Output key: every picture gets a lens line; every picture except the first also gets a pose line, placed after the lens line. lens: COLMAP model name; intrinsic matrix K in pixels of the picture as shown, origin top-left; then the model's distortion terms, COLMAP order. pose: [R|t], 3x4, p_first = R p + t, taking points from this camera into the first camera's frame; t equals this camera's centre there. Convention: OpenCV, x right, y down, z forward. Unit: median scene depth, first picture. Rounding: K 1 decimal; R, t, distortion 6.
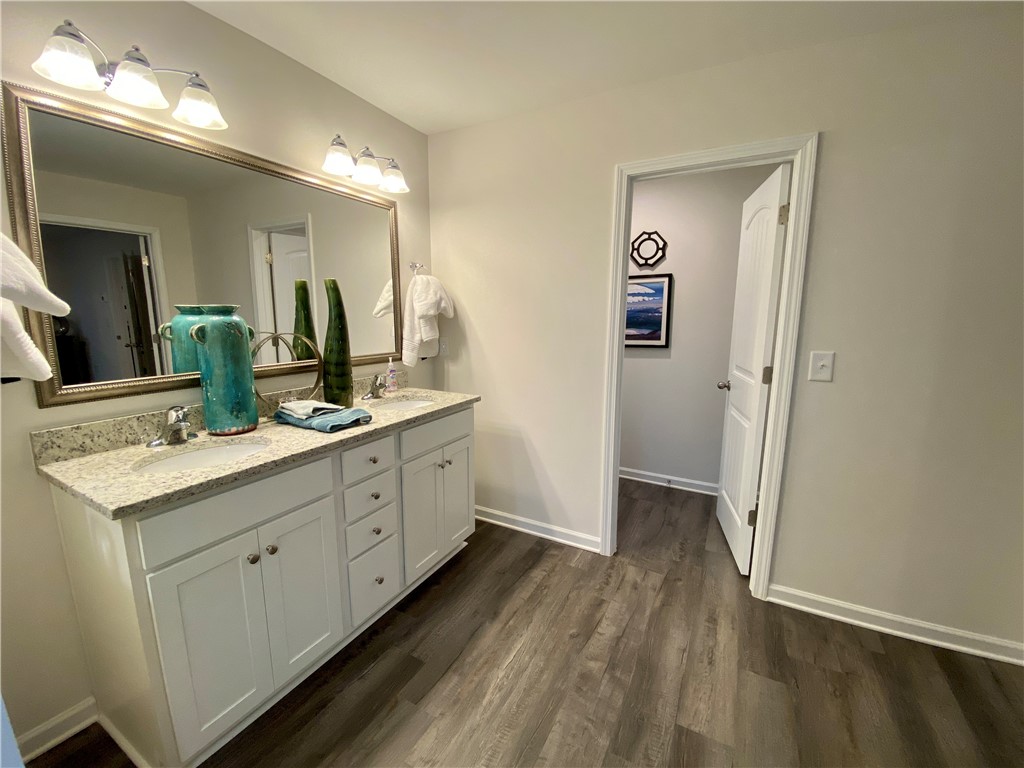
lens RADIAL K [[415.4, 0, 516.6], [0, 415.4, 383.5], [0, 0, 1]] dist [0.001073, -0.013285]
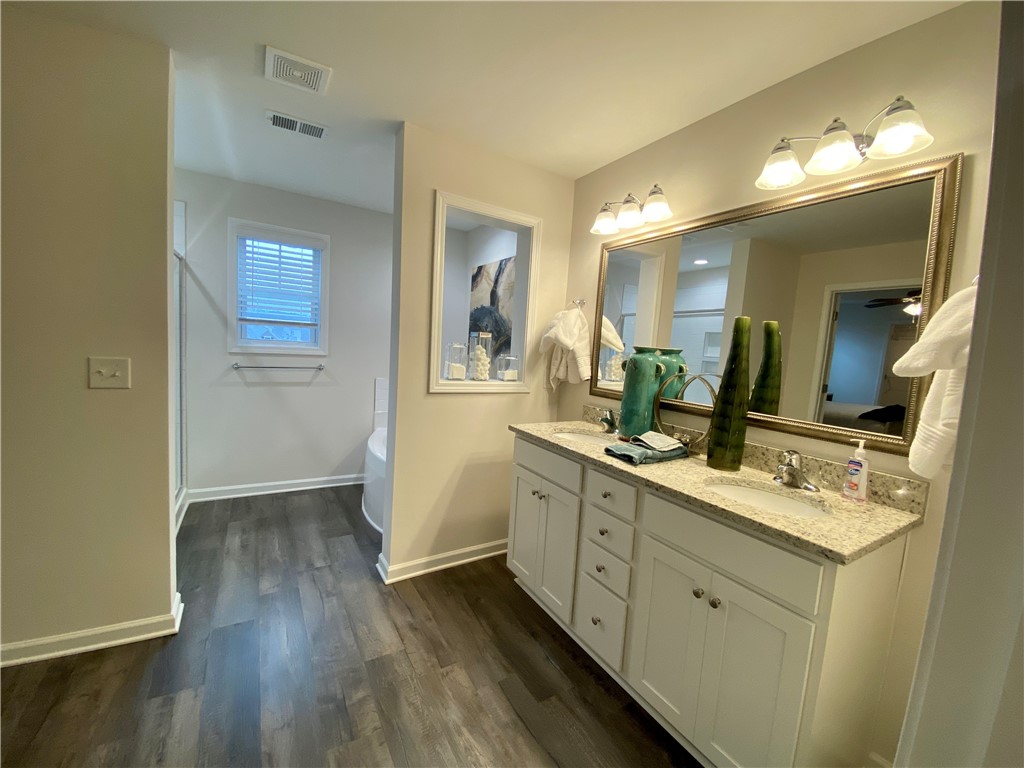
lens RADIAL K [[415.4, 0, 516.6], [0, 415.4, 383.5], [0, 0, 1]] dist [0.001073, -0.013285]
pose [[-0.507209, 0.033954, -0.861154, 0.460496], [-0.207114, 0.965137, 0.160042, -0.141178], [0.836566, 0.259532, -0.482494, 0.928229]]
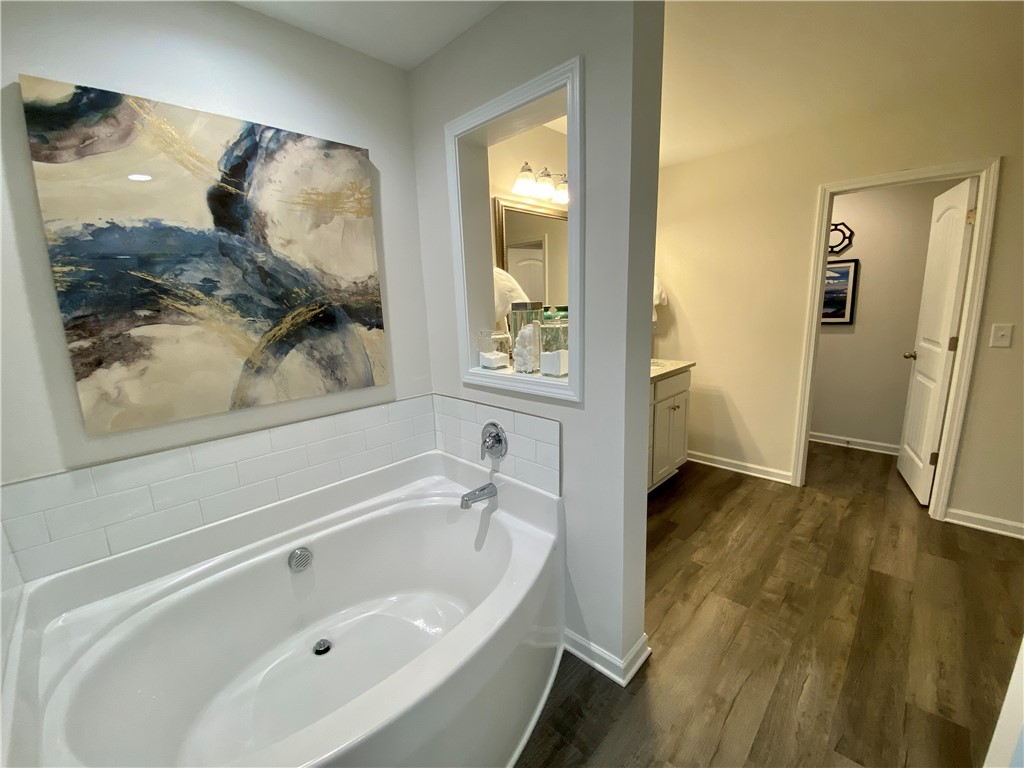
lens RADIAL K [[415.4, 0, 516.6], [0, 415.4, 383.5], [0, 0, 1]] dist [0.001073, -0.013285]
pose [[0.959313, 0.016197, -0.281881, -0.288027], [-0.005534, 0.999240, 0.038583, 0.055359], [0.282292, -0.035453, 0.958673, -0.519254]]
